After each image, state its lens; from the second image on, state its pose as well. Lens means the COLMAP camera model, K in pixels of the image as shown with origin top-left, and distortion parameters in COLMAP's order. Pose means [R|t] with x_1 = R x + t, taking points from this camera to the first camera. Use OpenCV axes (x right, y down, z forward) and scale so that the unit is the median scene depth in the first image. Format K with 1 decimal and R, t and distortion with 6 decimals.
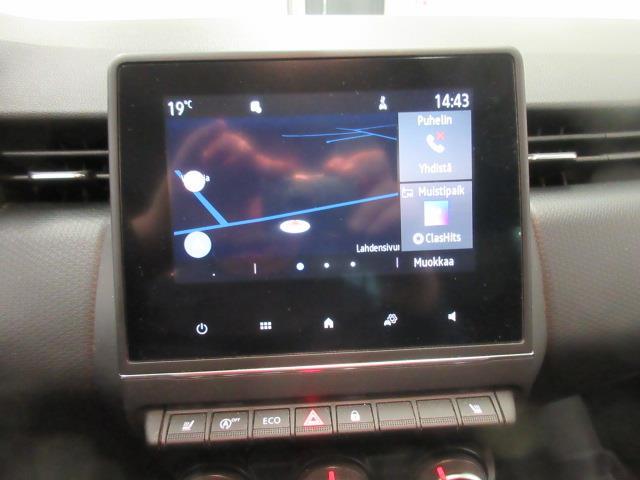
lens RADIAL K [[510.6, 0, 319.7], [0, 510.6, 239.8], [0, 0, 1]] dist [-0.004428, -0.002053]
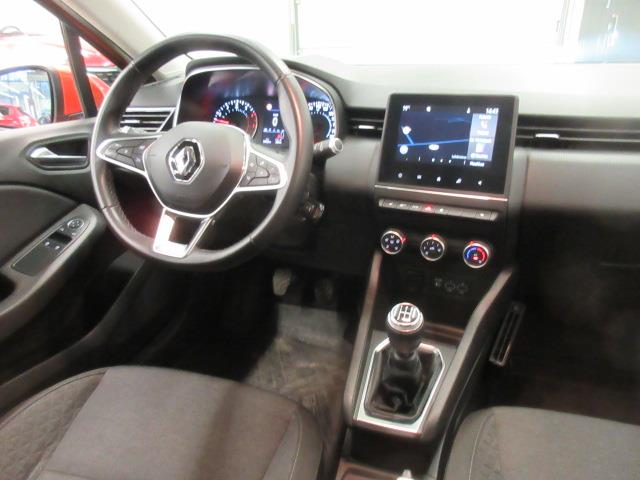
lens RADIAL K [[480.2, 0, 313.4], [0, 480.2, 244.0], [0, 0, 1]] dist [-0.002713, 0.000283]
pose [[0.864498, 0.192080, -0.464488, 0.806843], [-0.177767, 0.981218, 0.074905, 0.474988], [0.470152, 0.017816, 0.882406, -1.988137]]
